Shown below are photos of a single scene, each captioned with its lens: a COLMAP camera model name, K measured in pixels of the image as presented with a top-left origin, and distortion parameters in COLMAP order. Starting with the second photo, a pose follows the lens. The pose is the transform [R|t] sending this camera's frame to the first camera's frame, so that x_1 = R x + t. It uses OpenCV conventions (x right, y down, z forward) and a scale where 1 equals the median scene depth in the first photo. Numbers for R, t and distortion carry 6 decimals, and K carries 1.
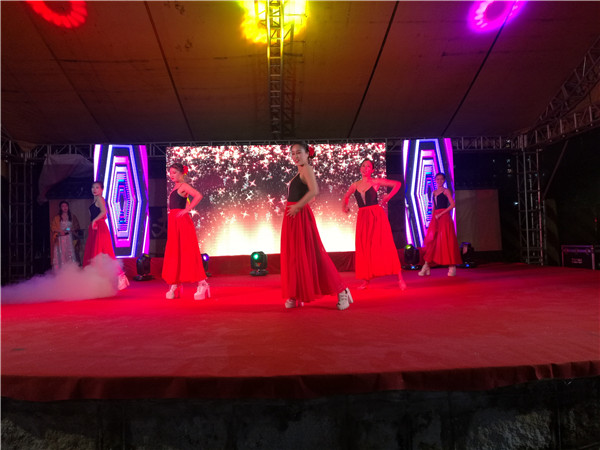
lens RADIAL K [[474.2, 0, 299.7], [0, 474.2, 225.4], [0, 0, 1]] dist [-0.014060, 0.033911]
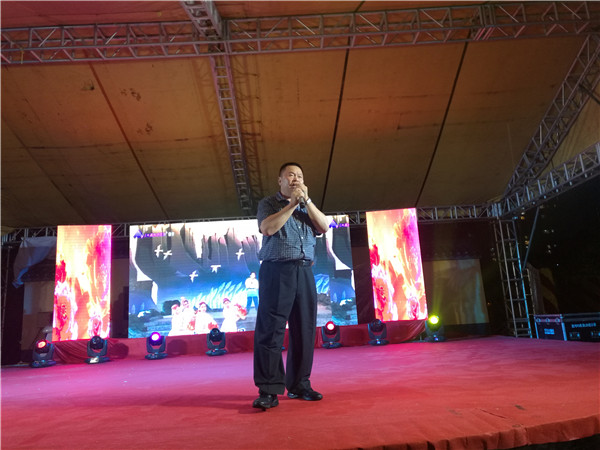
lens RADIAL K [[474.2, 0, 299.9], [0, 474.2, 225.2], [0, 0, 1]] dist [-0.014060, 0.033911]
pose [[0.998971, -0.031568, -0.032567, 0.106121], [0.025822, 0.986151, -0.163828, 0.006557], [0.037288, 0.162818, 0.985951, 0.016476]]
